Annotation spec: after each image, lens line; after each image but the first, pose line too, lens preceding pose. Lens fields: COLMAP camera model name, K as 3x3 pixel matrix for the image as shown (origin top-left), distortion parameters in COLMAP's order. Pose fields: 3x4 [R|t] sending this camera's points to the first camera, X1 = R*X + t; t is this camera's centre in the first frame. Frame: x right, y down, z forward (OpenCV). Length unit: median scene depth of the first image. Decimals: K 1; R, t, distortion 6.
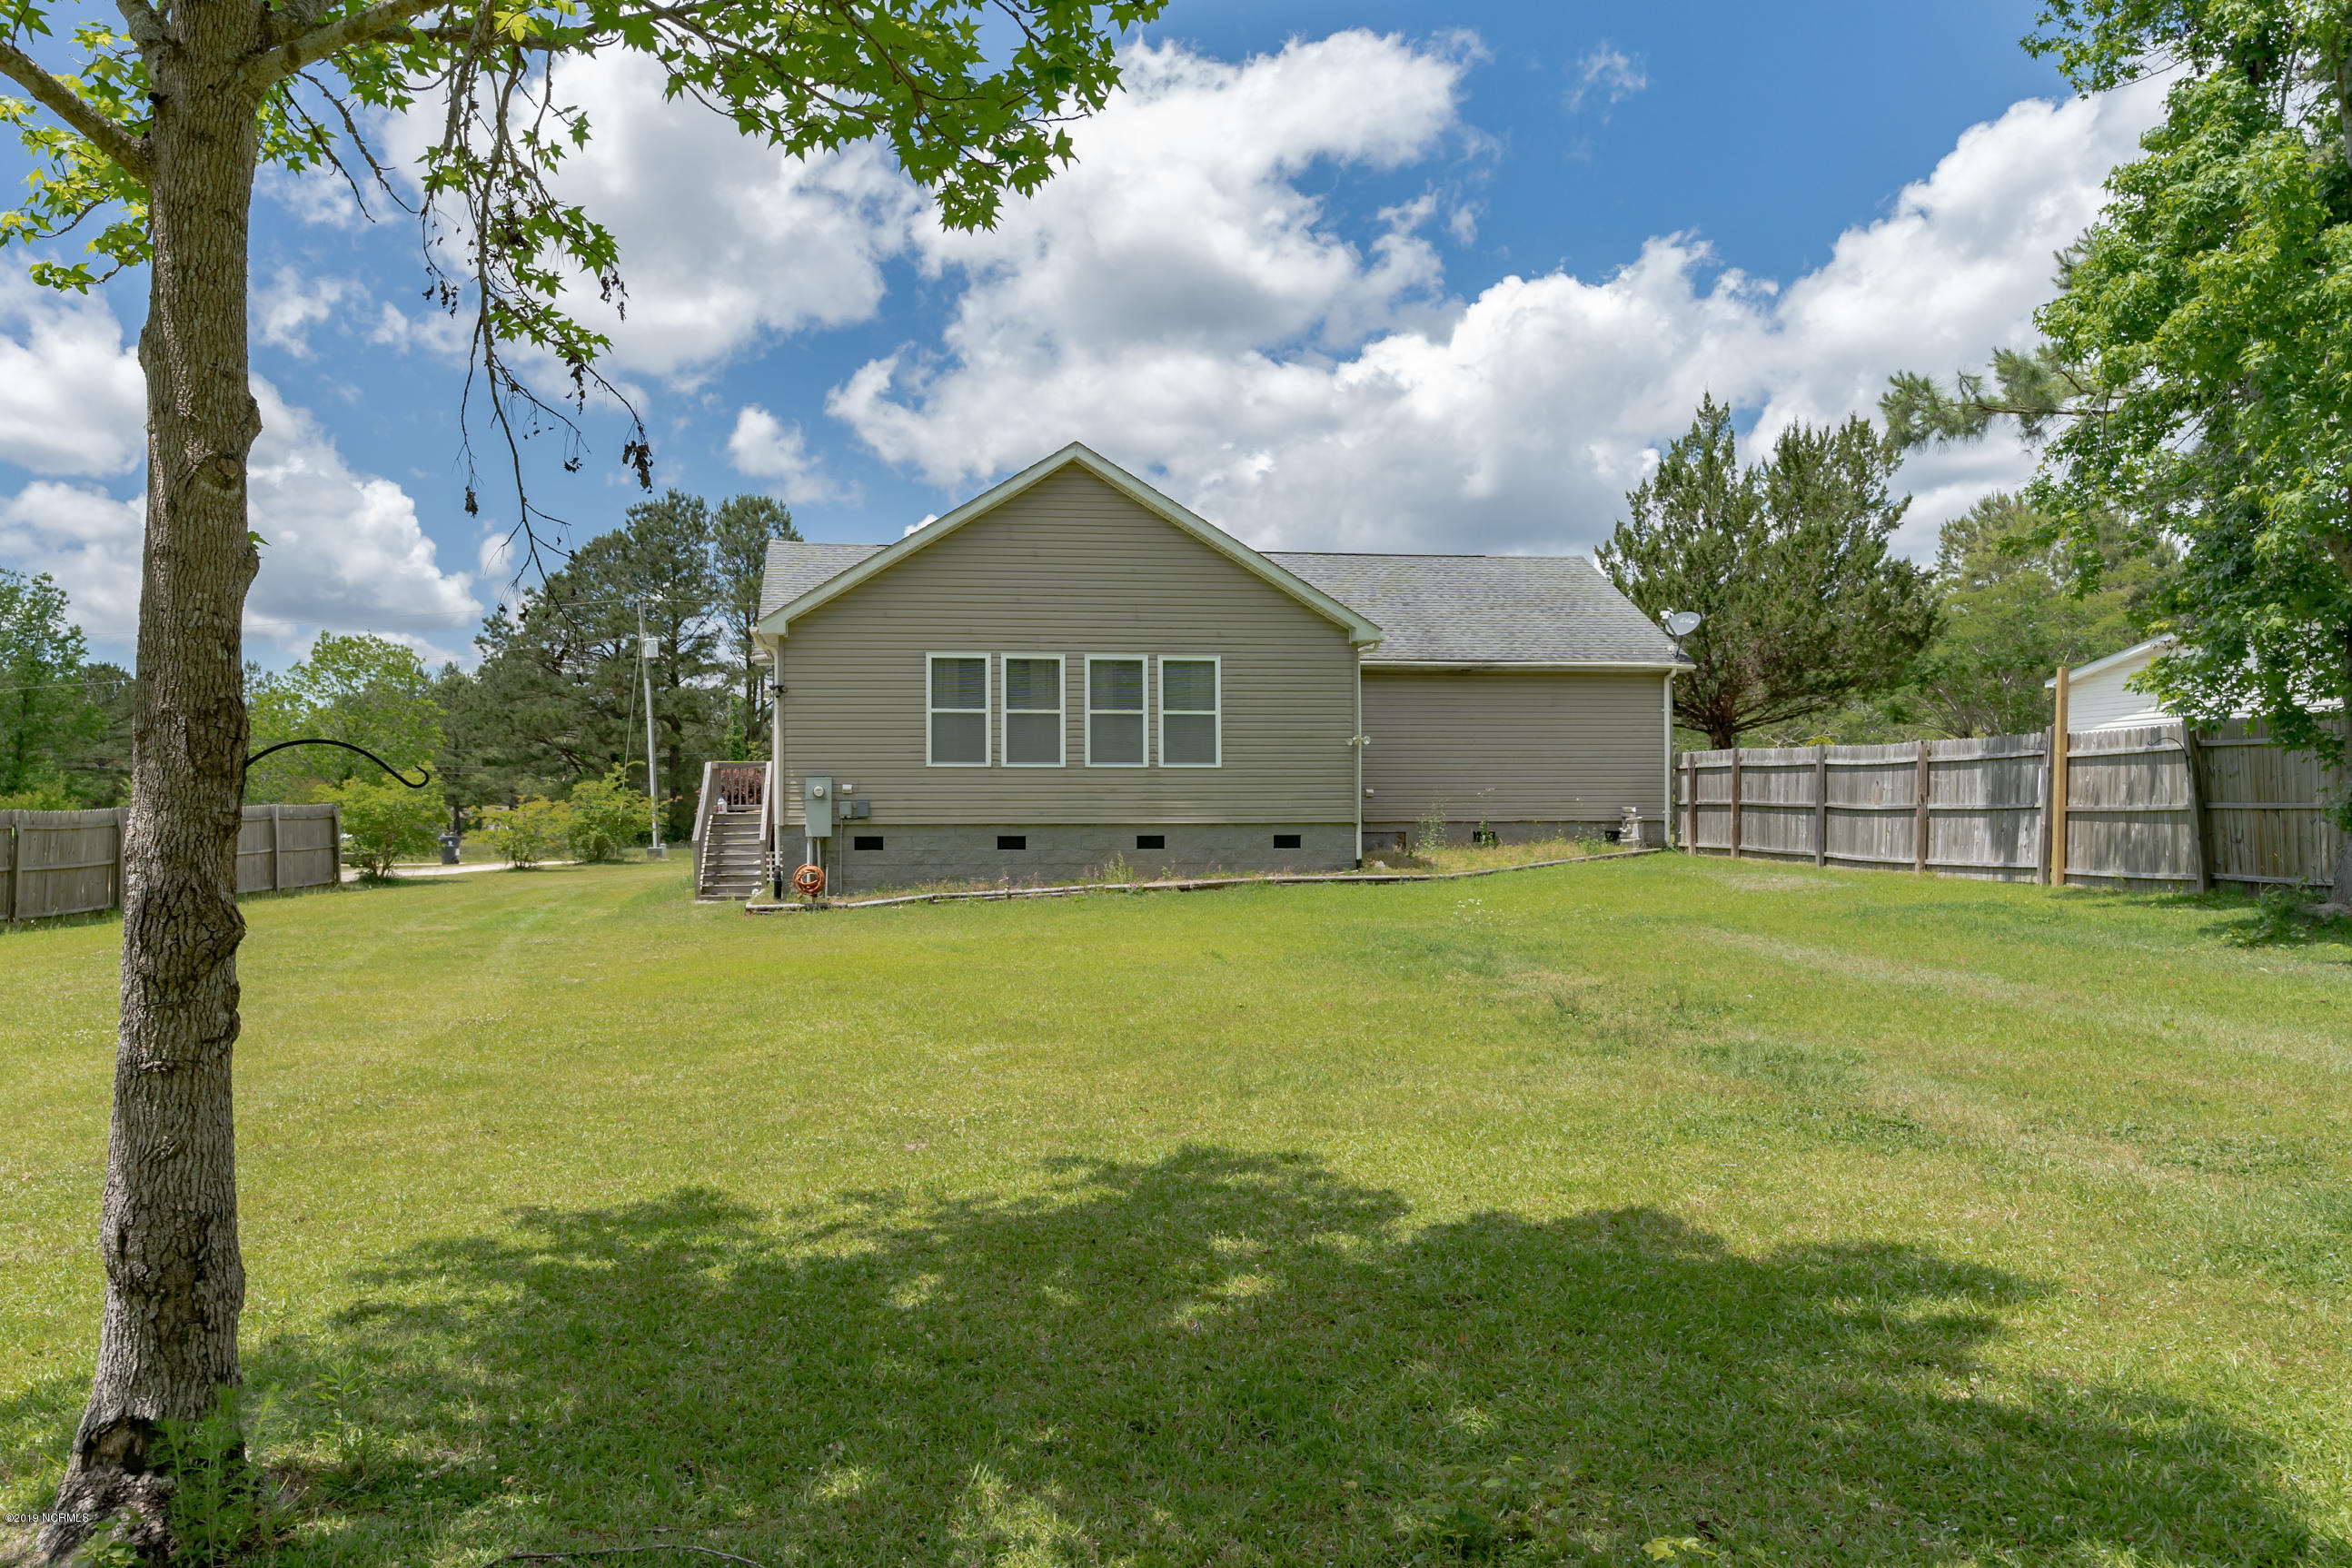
lens RADIAL K [[1588.4, 0, 1105.5], [0, 1588.4, 732.3], [0, 0, 1]] dist [-0.003338, -0.001315]
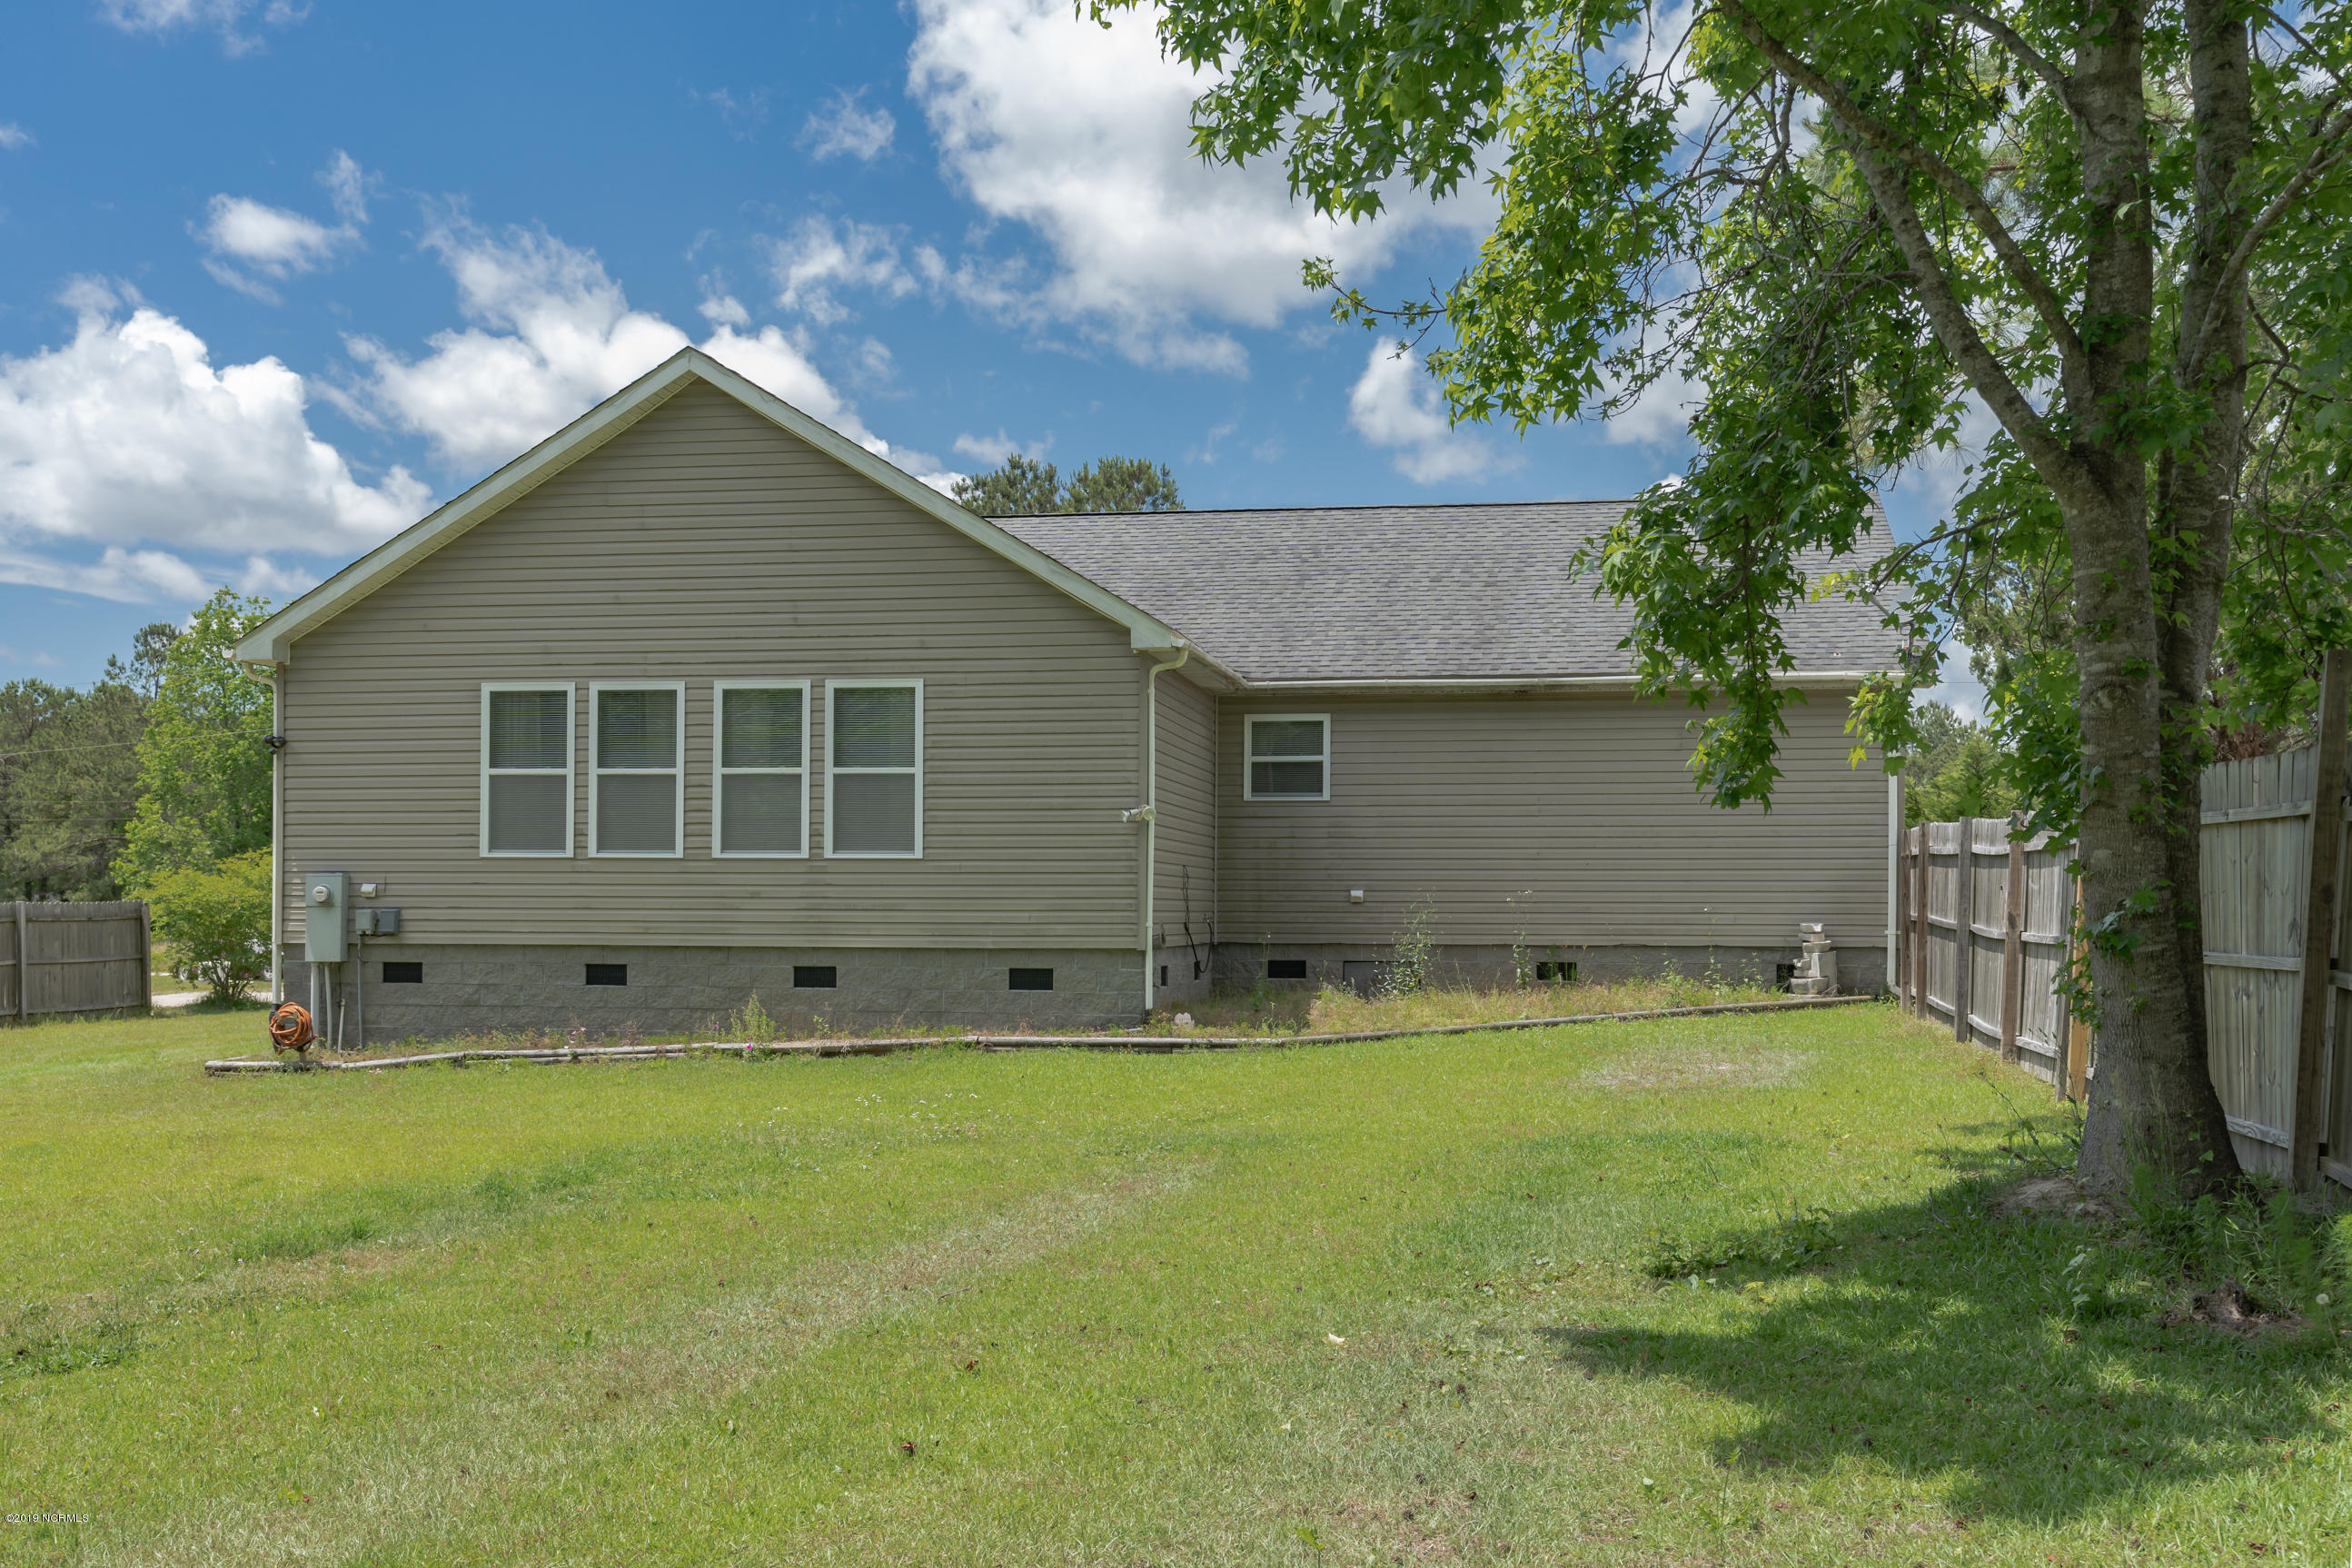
lens RADIAL K [[2267.3, 0, 1180.7], [0, 2267.3, 799.5], [0, 0, 1]] dist [0.001707, -0.001543]
pose [[0.959442, -0.006366, -0.281835, 0.424162], [0.007628, 0.999965, 0.003380, -0.003190], [0.281804, -0.005393, 0.959457, 0.177913]]
